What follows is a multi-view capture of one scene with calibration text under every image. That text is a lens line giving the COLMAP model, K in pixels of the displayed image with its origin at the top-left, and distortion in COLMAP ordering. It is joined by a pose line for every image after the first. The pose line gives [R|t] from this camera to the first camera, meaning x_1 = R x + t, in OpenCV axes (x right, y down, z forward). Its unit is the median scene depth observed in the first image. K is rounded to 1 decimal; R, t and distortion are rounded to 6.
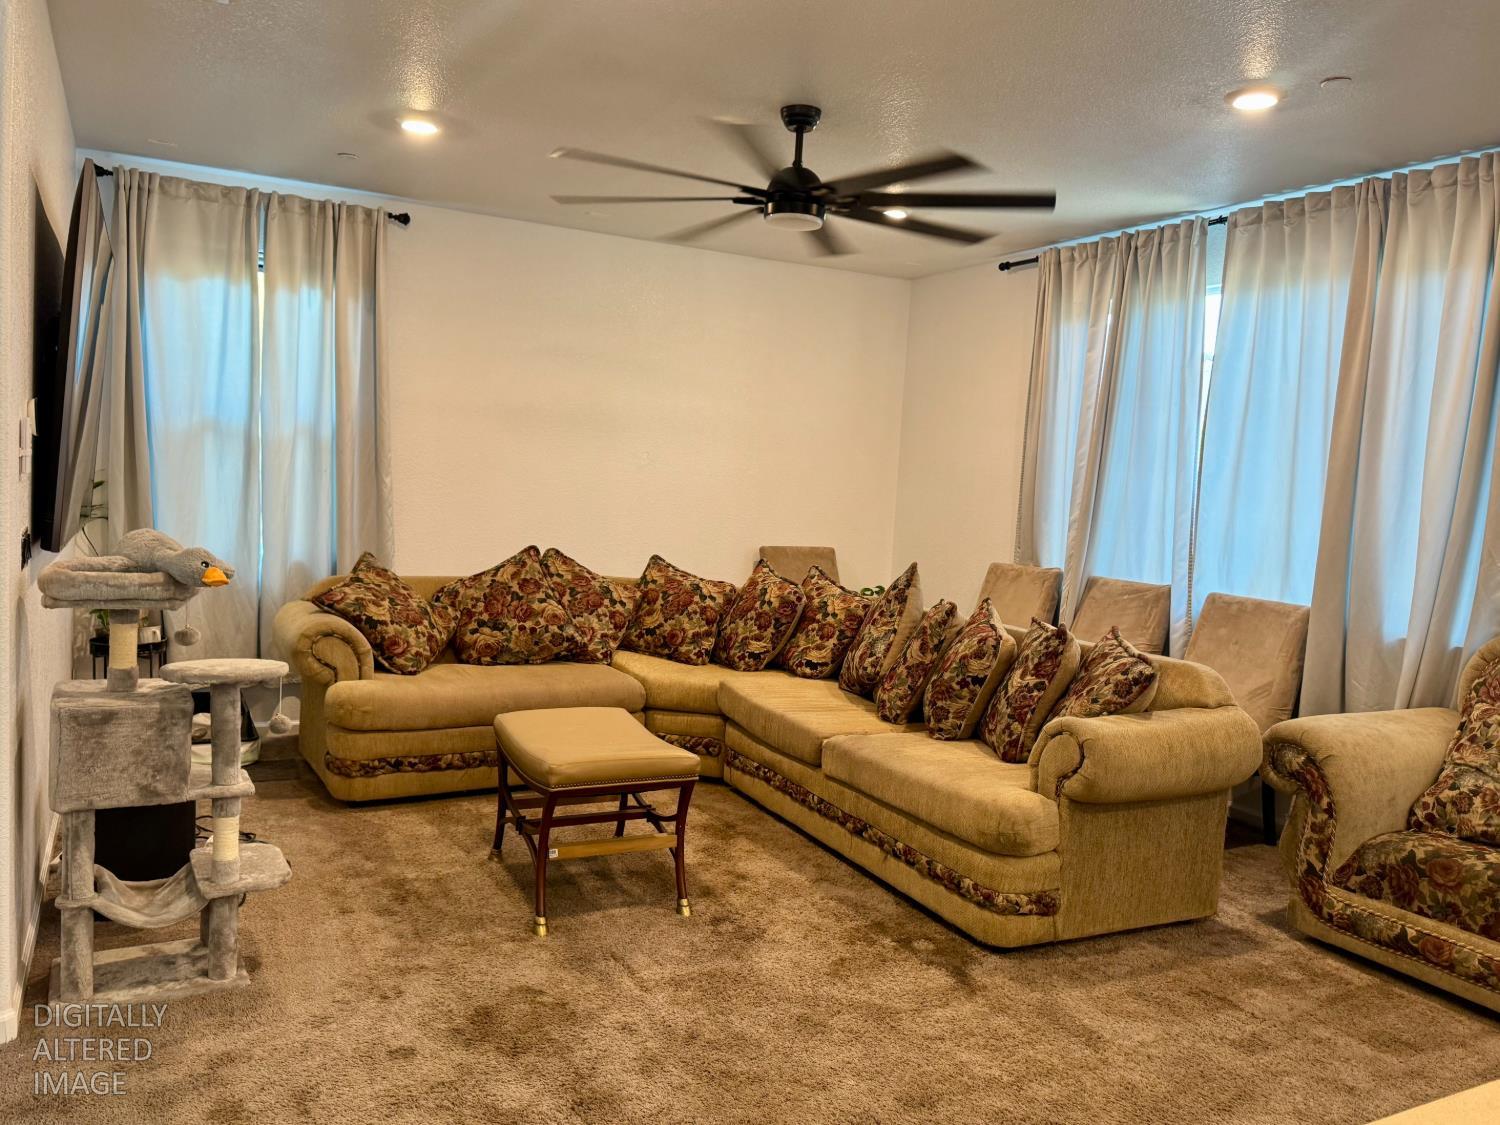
lens RADIAL K [[1151.4, 0, 754.6], [0, 1151.4, 549.3], [0, 0, 1]] dist [0.033003, -0.037211]
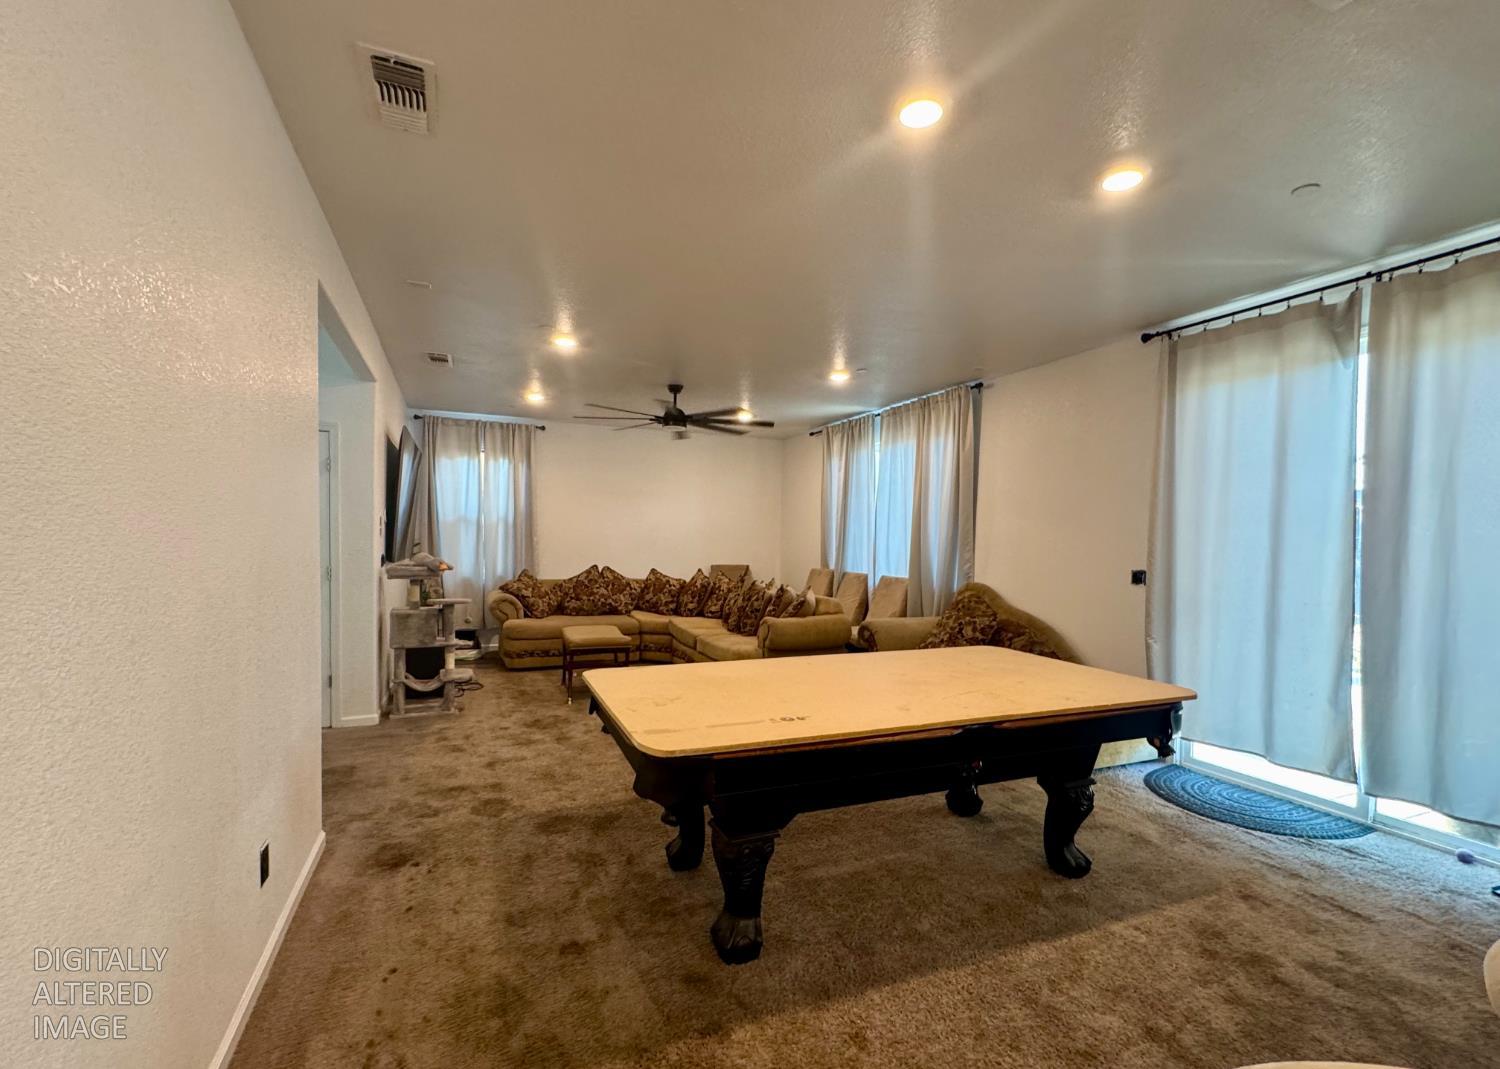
lens RADIAL K [[674.8, 0, 750.7], [0, 674.8, 550.5], [0, 0, 1]] dist [-0.001337, 0.000293]
pose [[0.996043, -0.031533, -0.083092, 0.259056], [0.027139, 0.998199, -0.053495, 0.054567], [0.084629, 0.051028, 0.995105, -0.363269]]
